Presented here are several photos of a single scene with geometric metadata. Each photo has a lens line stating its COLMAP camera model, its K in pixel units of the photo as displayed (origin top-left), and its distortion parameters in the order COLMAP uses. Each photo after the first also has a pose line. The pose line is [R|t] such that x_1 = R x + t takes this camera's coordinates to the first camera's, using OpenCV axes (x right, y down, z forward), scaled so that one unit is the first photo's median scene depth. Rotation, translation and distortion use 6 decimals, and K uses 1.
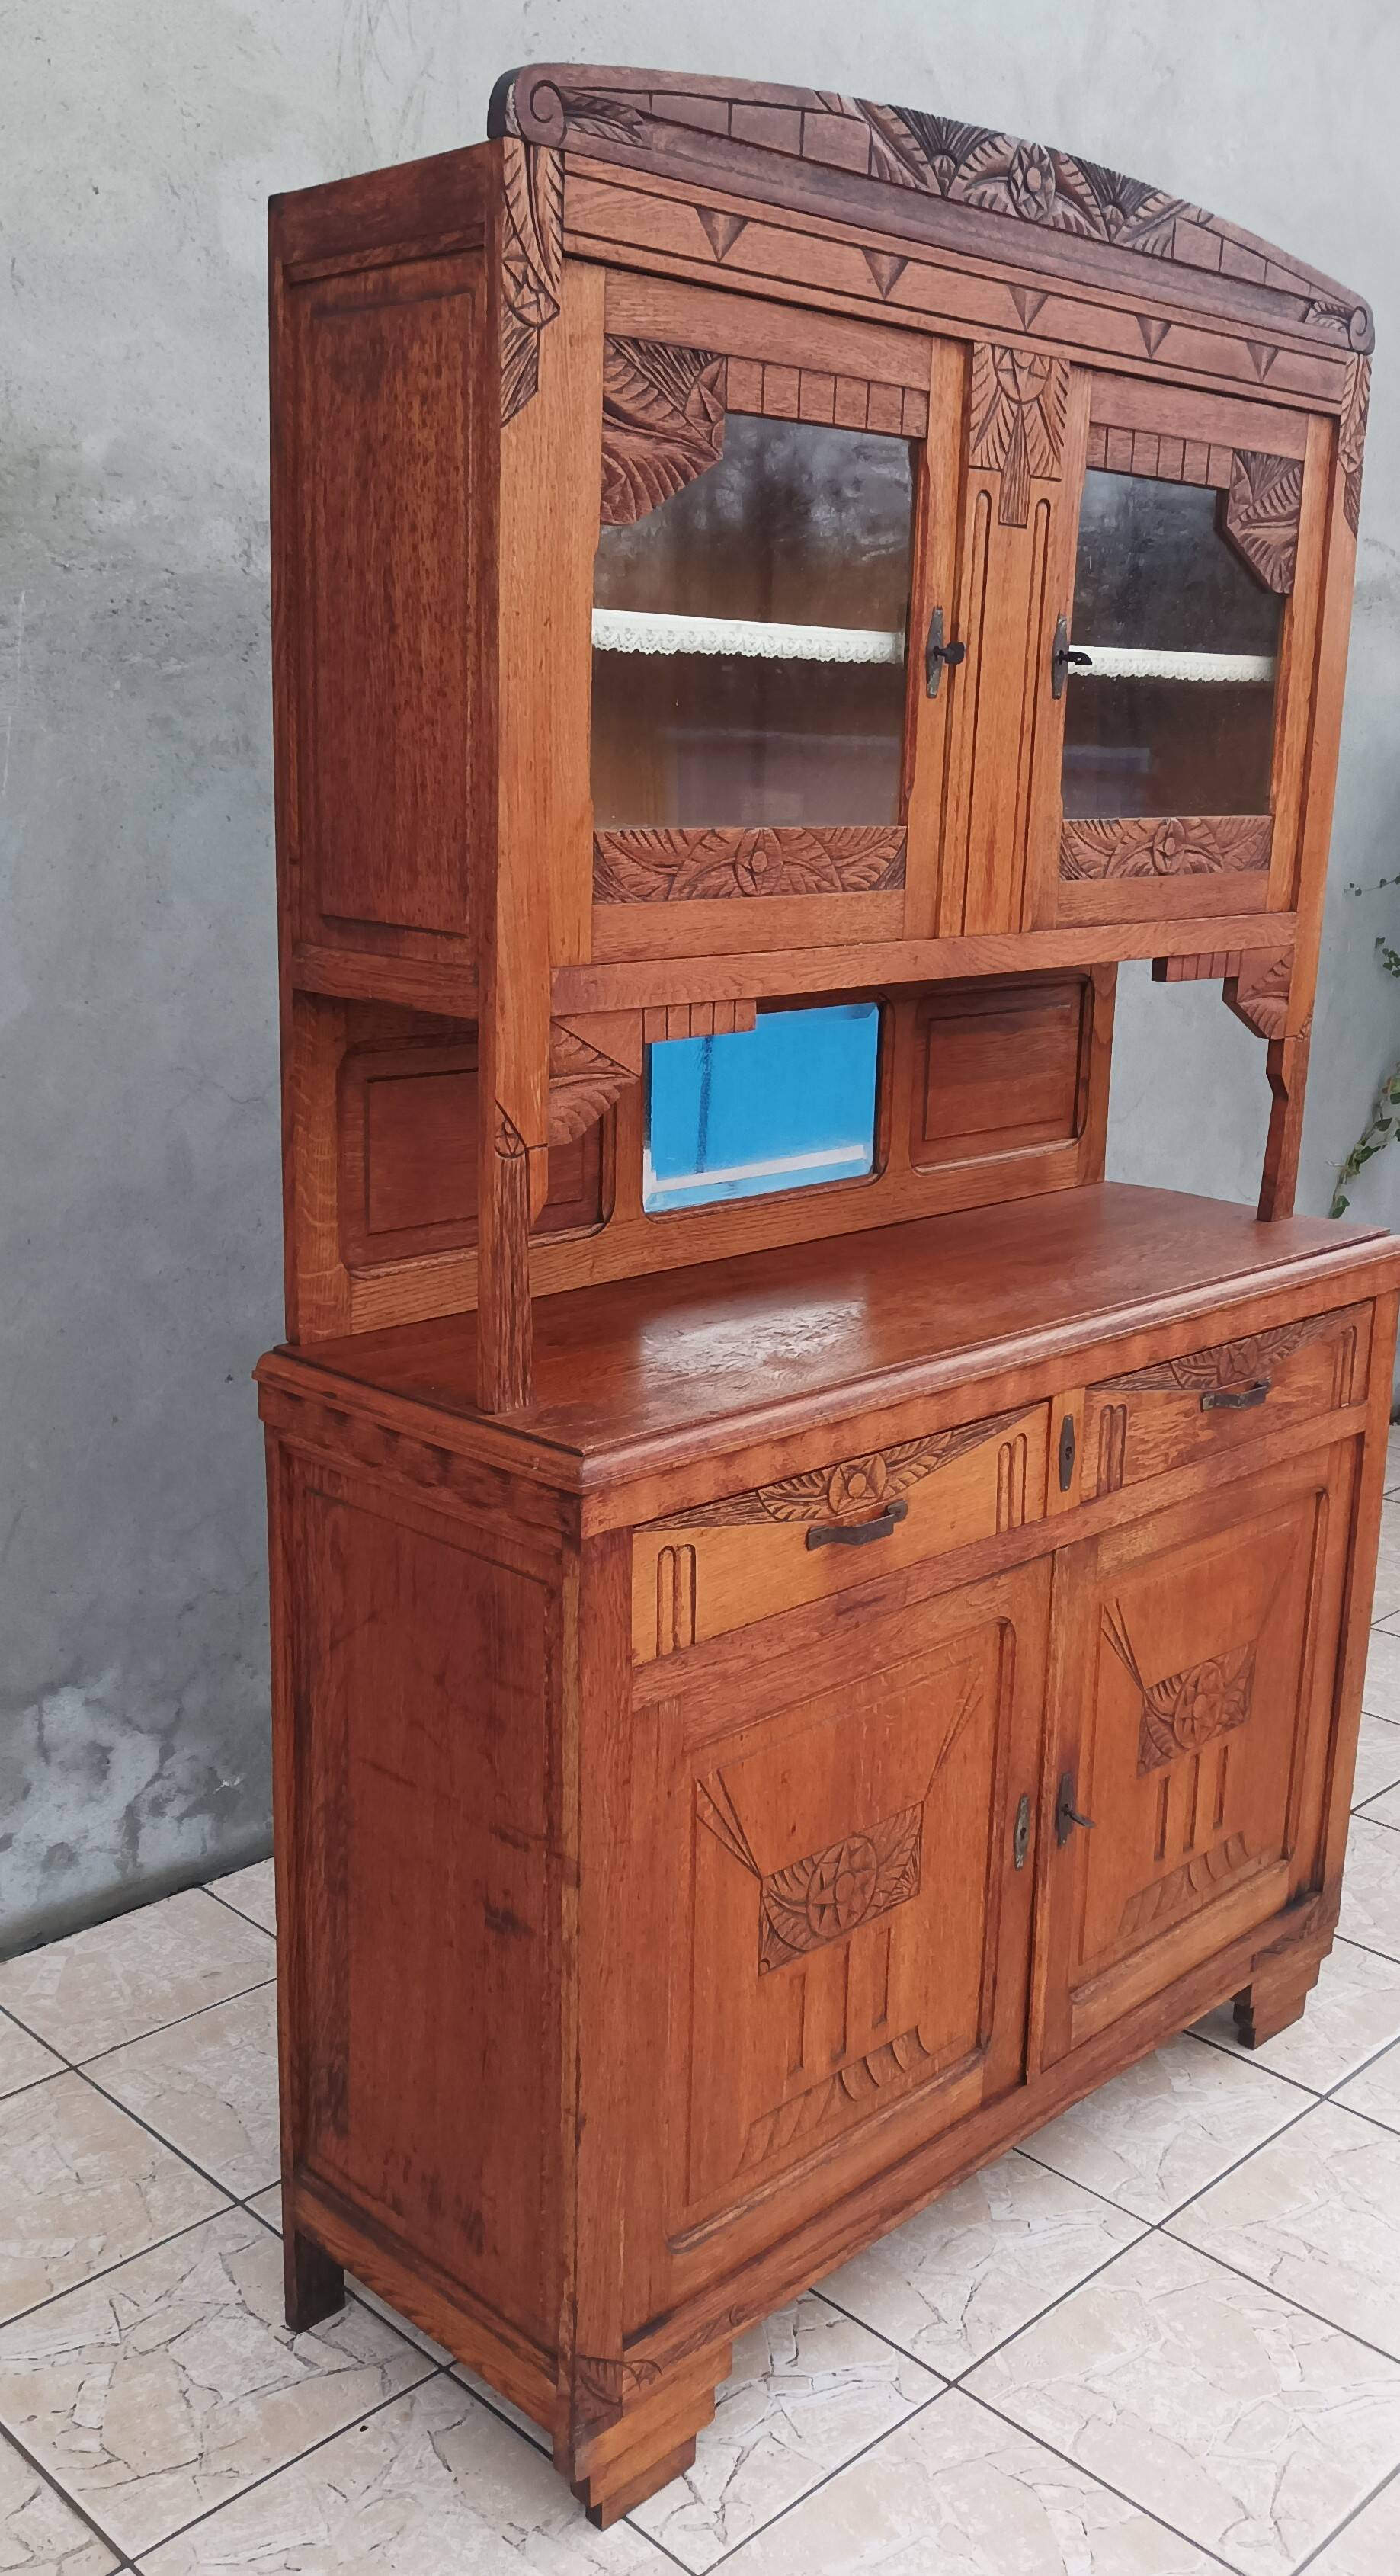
lens RADIAL K [[2235.0, 0, 640.8], [0, 2235.0, 1263.8], [0, 0, 1]] dist [0.045248, -0.048598]
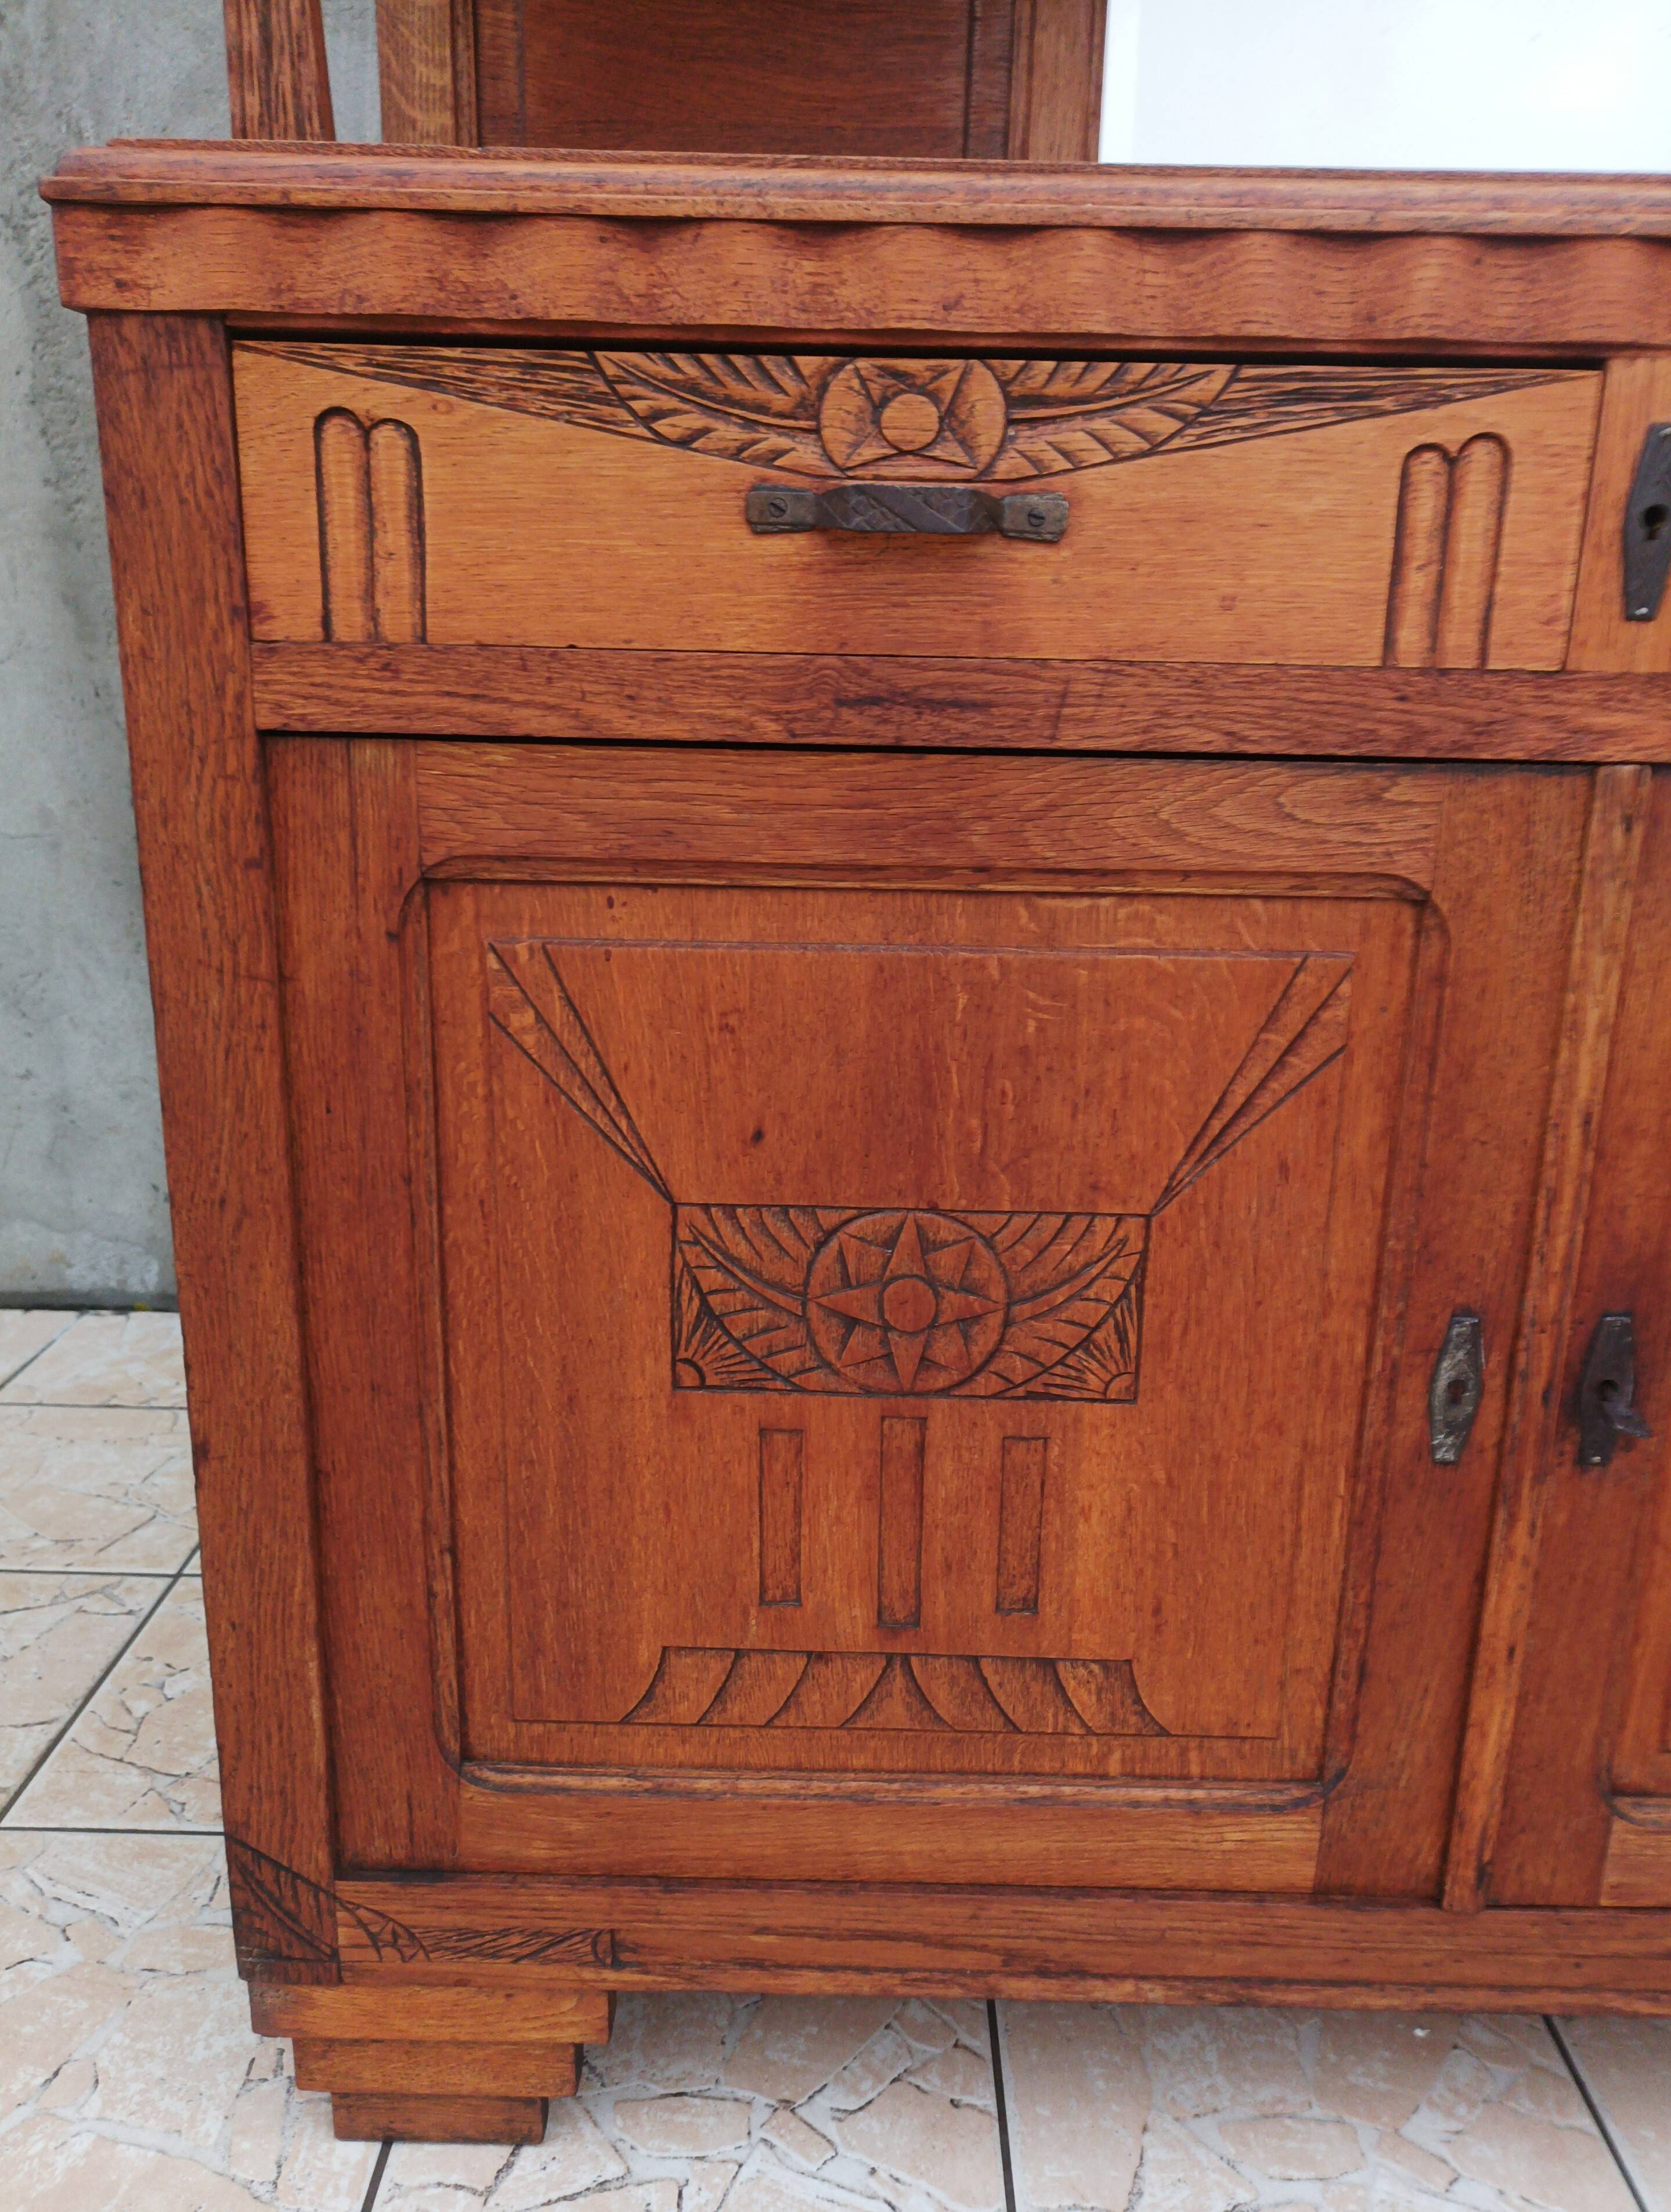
lens RADIAL K [[1718.6, 0, 822.6], [0, 1718.6, 1134.0], [0, 0, 1]] dist [0.038731, -0.038368]
pose [[0.709241, 0.191402, -0.678486, 0.358148], [-0.167553, 0.980625, 0.101488, 0.211684], [0.684765, 0.041703, 0.727570, 0.728458]]
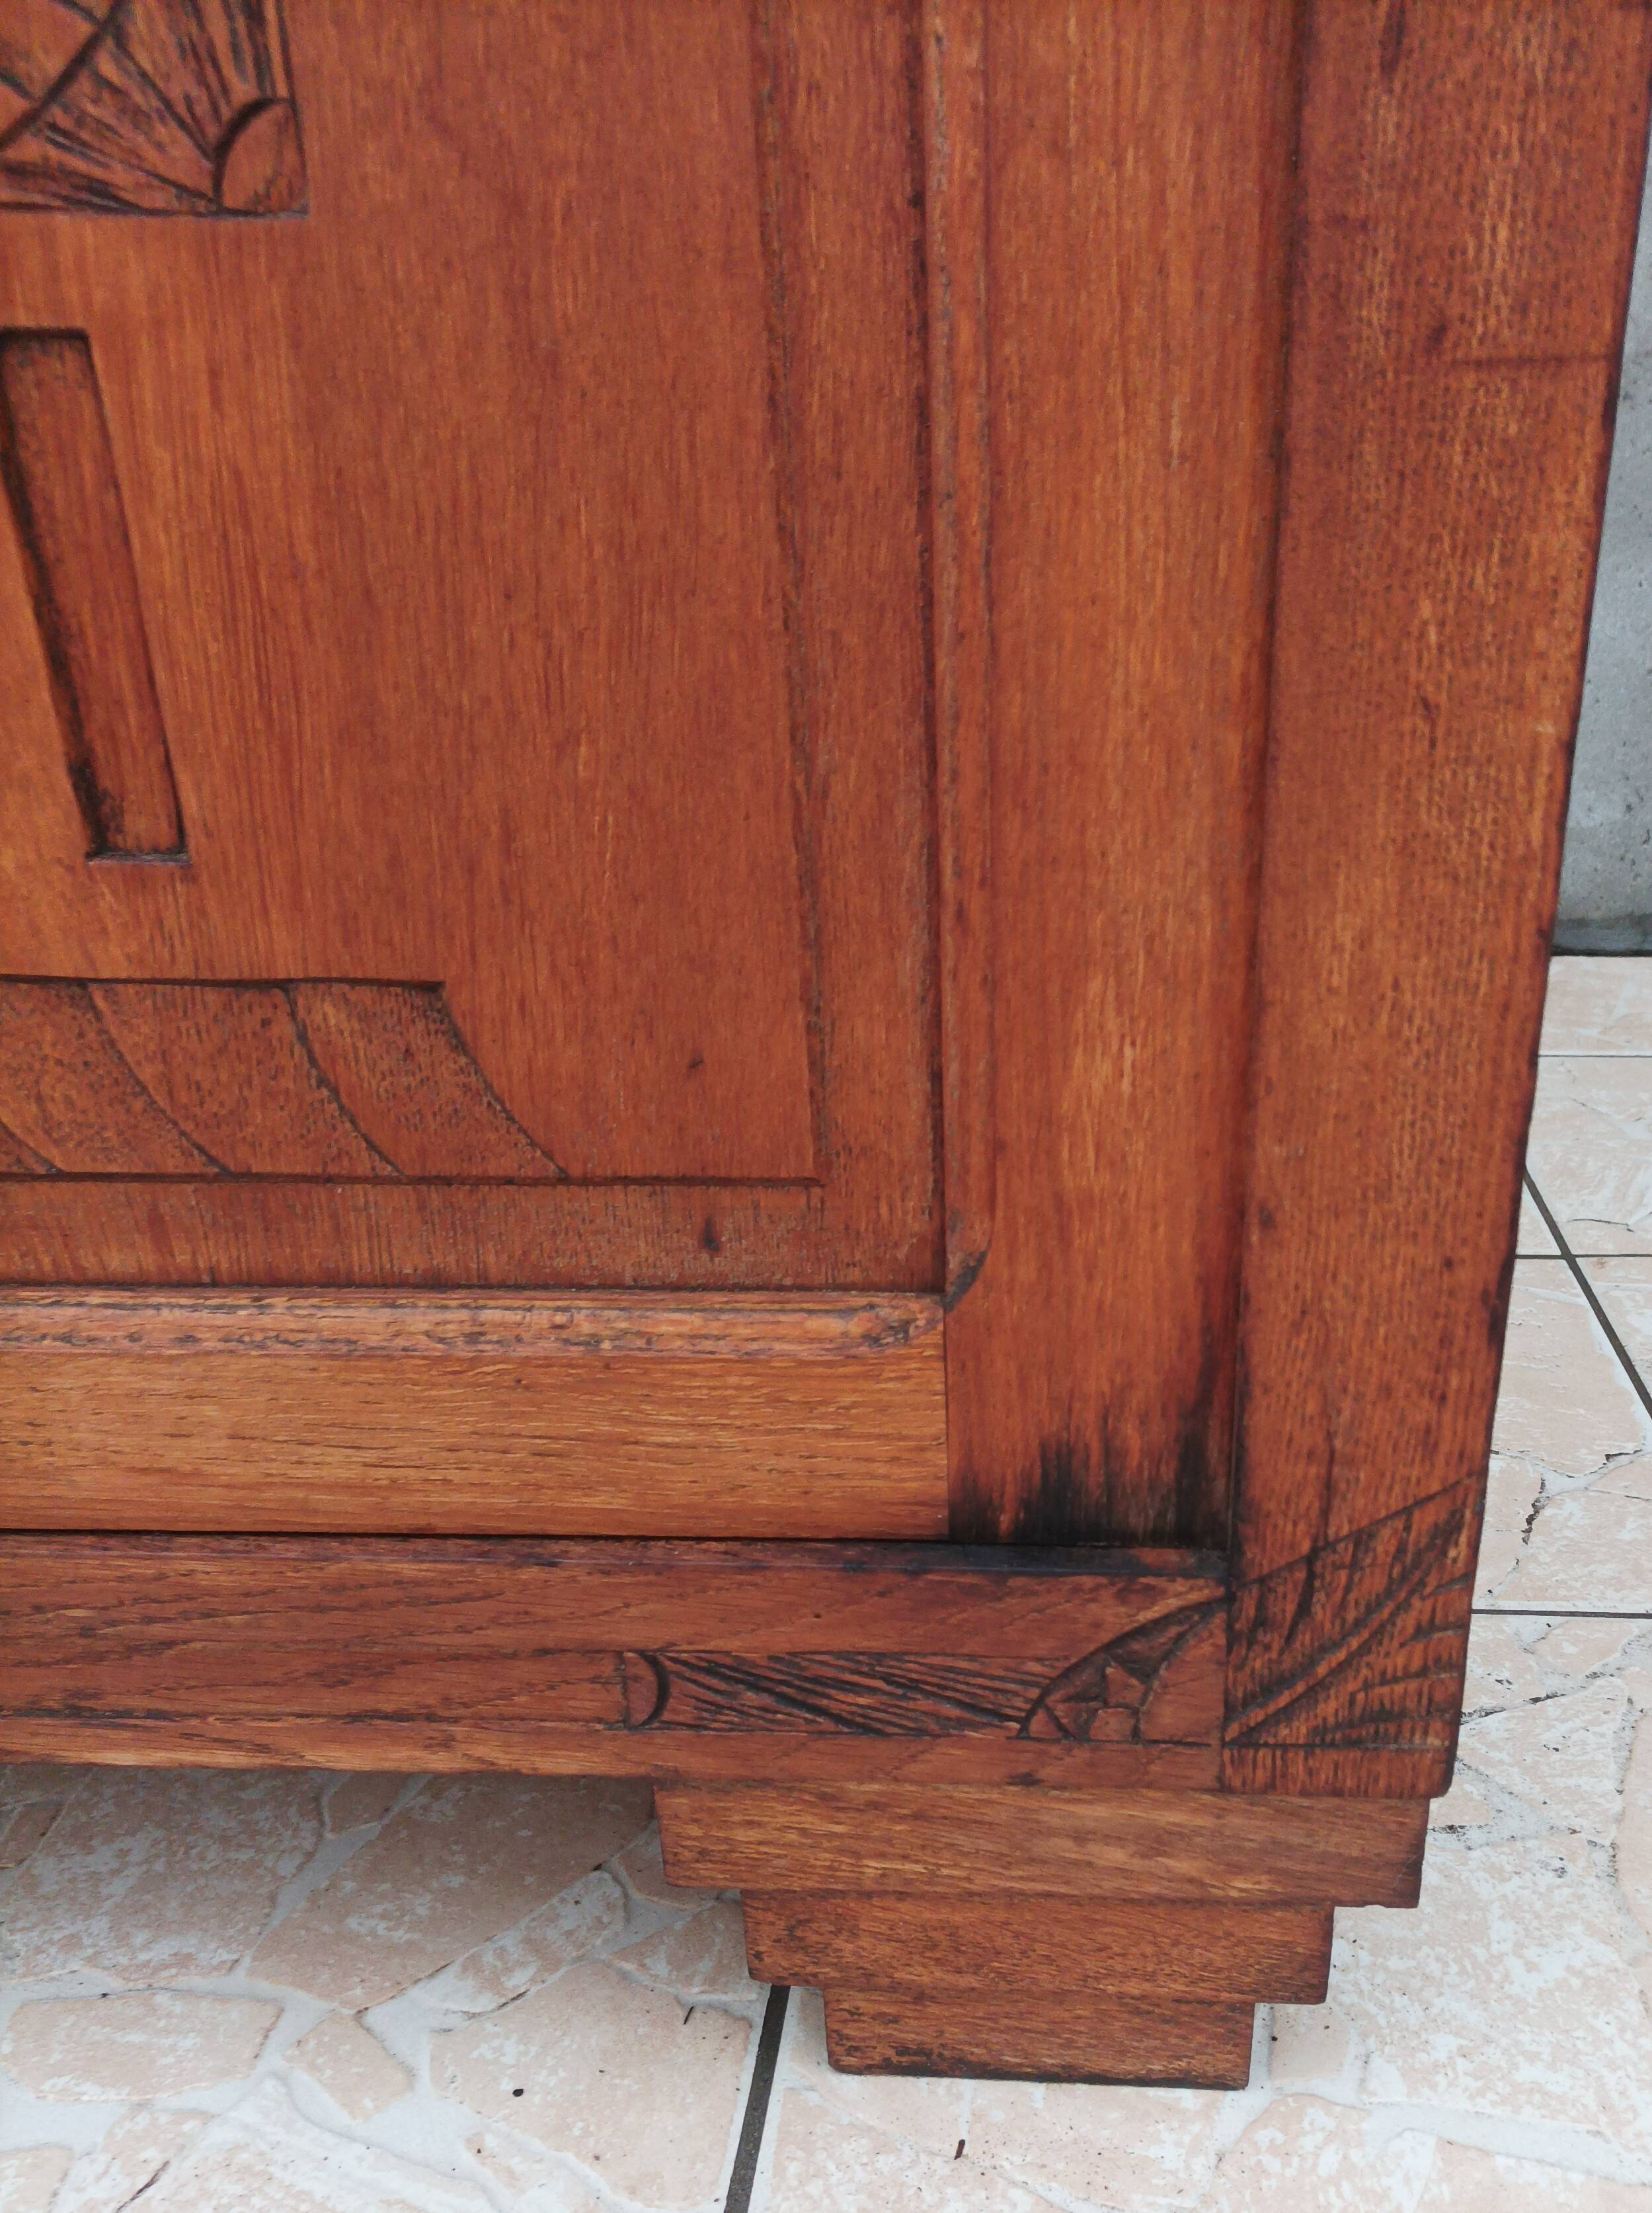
lens RADIAL K [[1965.5, 0, 984.3], [0, 1965.5, 1322.7], [0, 0, 1]] dist [0.031359, -0.027455]
pose [[0.684569, 0.297459, -0.665495, 0.545264], [-0.144269, 0.950181, 0.276303, 0.300954], [0.714529, -0.093138, 0.693379, 1.211696]]
